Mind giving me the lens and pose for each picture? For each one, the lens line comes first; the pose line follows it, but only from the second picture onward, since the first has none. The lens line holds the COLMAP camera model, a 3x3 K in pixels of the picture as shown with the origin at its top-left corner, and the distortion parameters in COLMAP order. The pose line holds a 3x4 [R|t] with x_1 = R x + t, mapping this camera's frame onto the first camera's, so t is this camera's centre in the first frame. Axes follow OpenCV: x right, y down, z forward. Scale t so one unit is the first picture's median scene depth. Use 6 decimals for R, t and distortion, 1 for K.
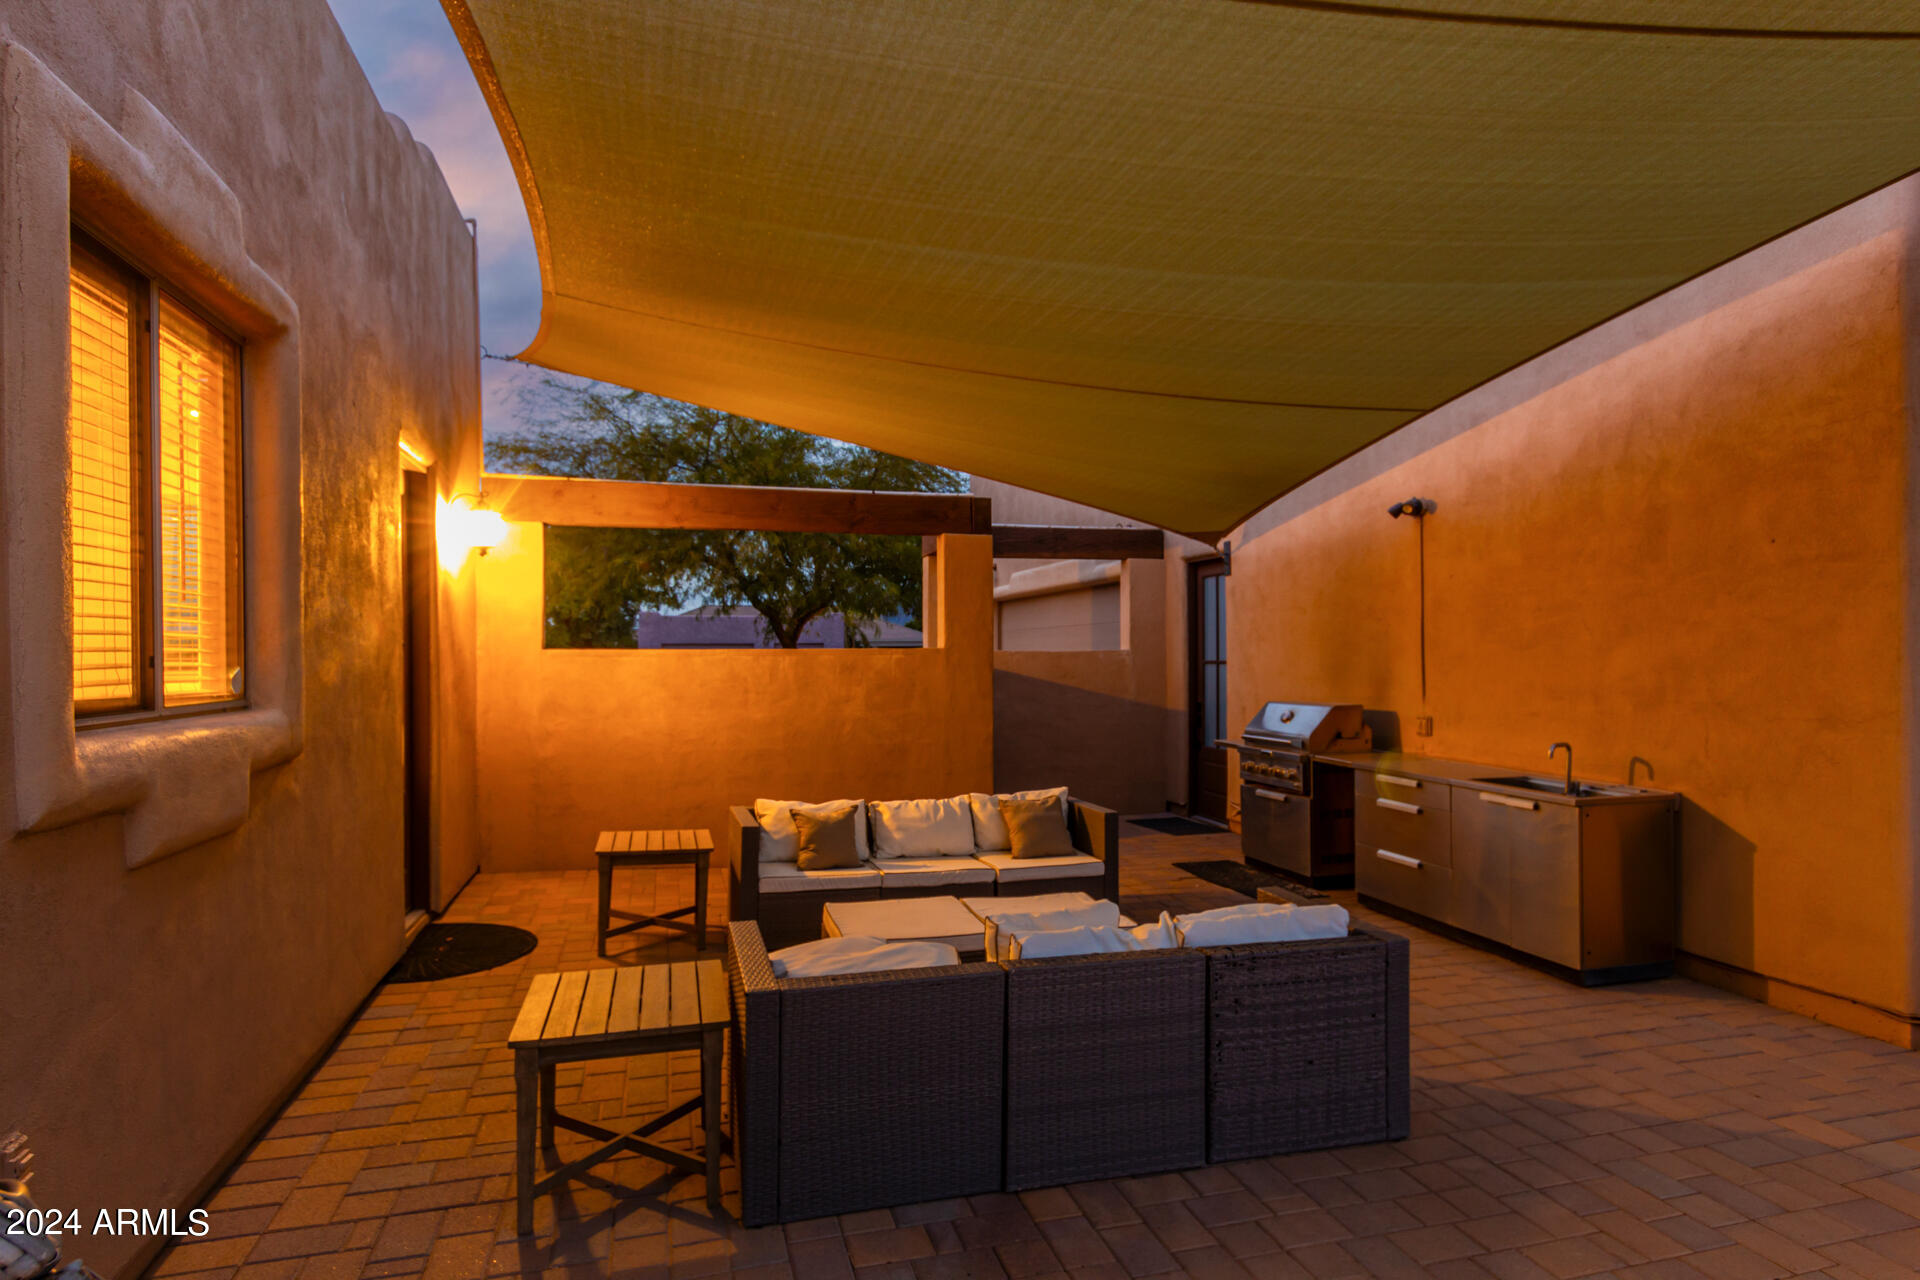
lens RADIAL K [[1017.7, 0, 952.6], [0, 1017.7, 652.2], [0, 0, 1]] dist [0.028739, -0.016276]
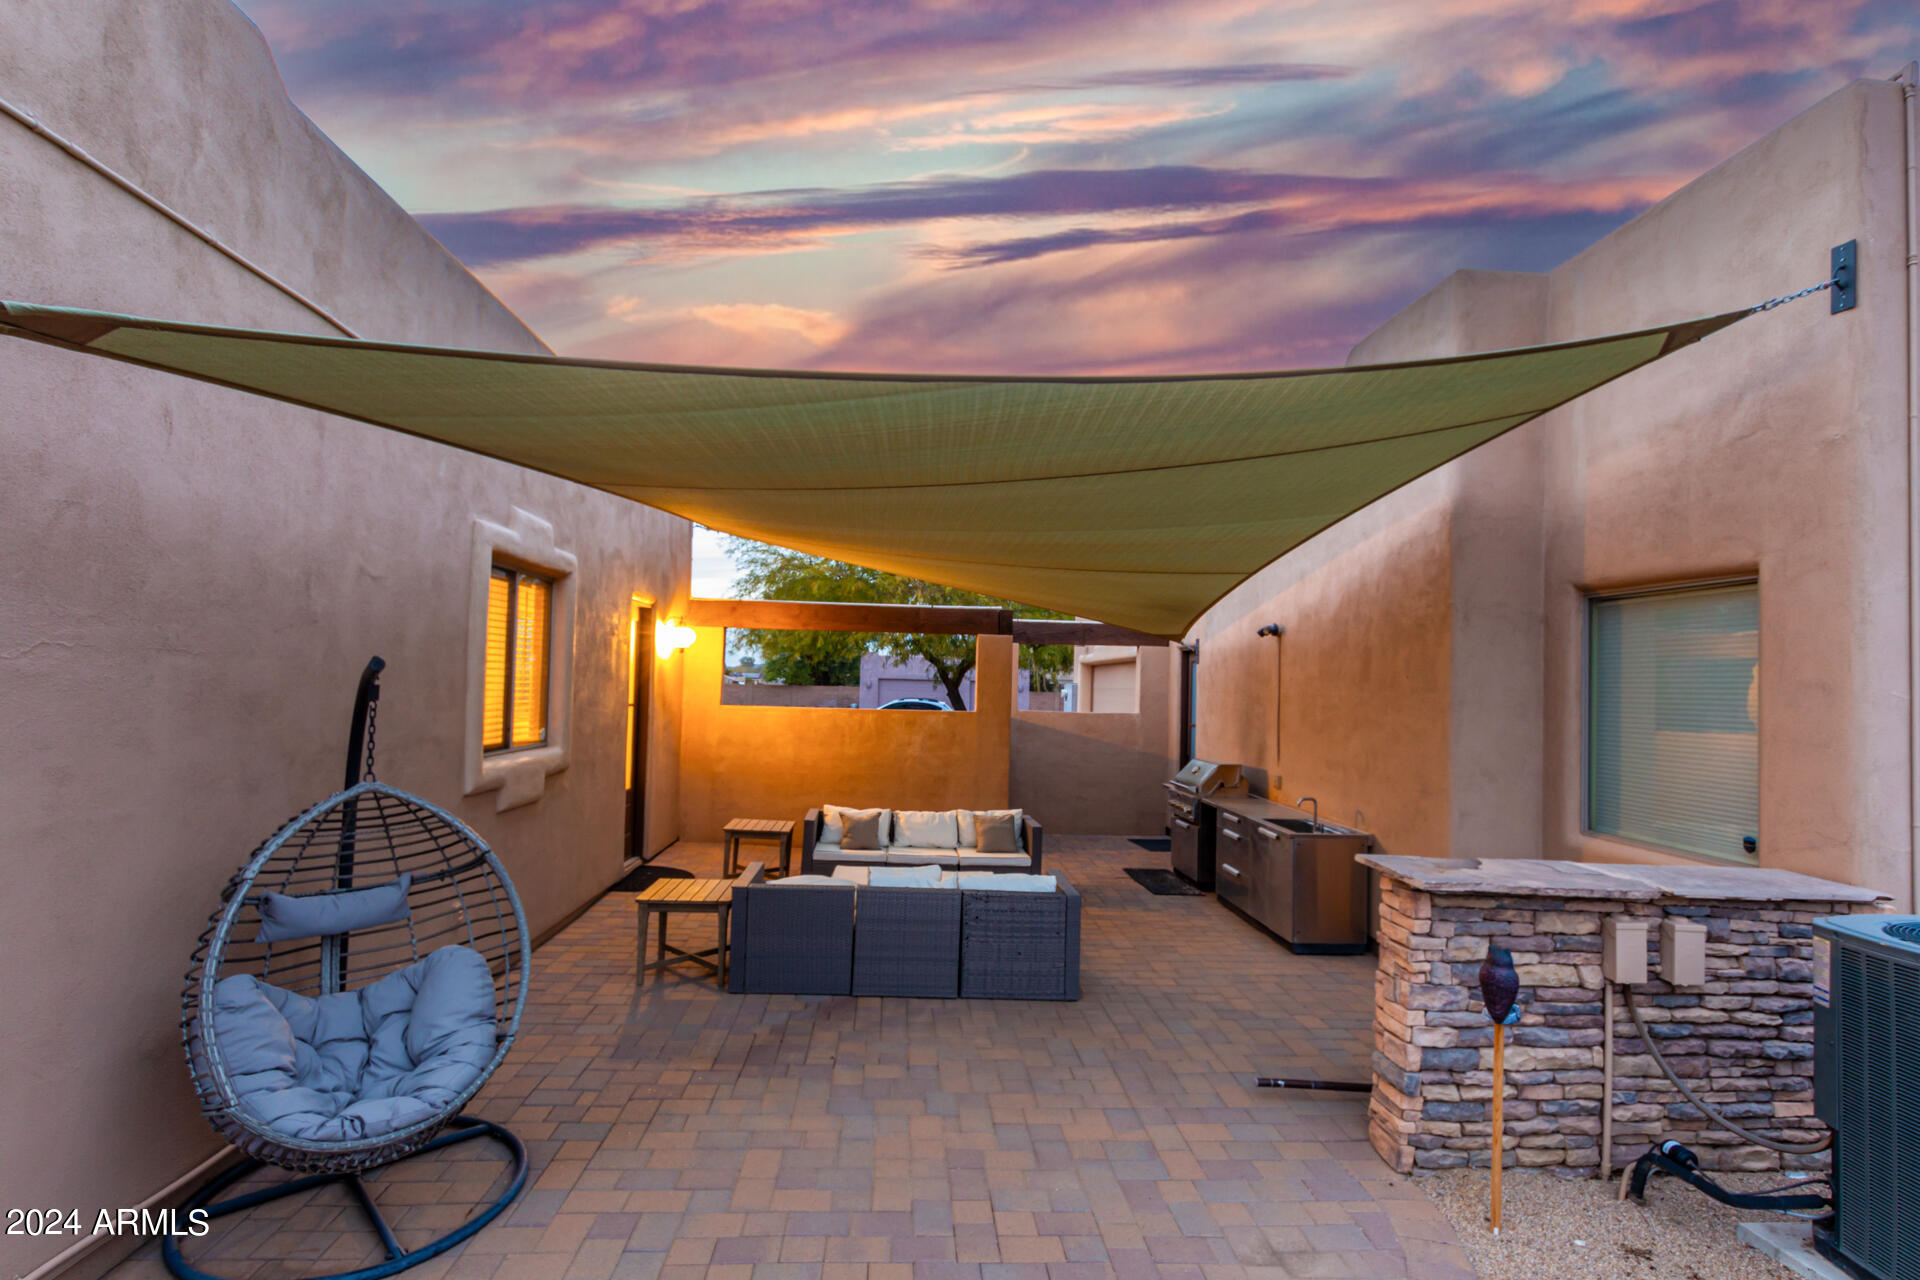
lens RADIAL K [[921.0, 0, 957.6], [0, 921.0, 650.9], [0, 0, 1]] dist [0.012255, 0.000025]
pose [[0.976402, 0.022464, -0.214788, 0.366428], [-0.030291, 0.998989, -0.033220, -0.068315], [0.213825, 0.038942, 0.976096, -0.462877]]
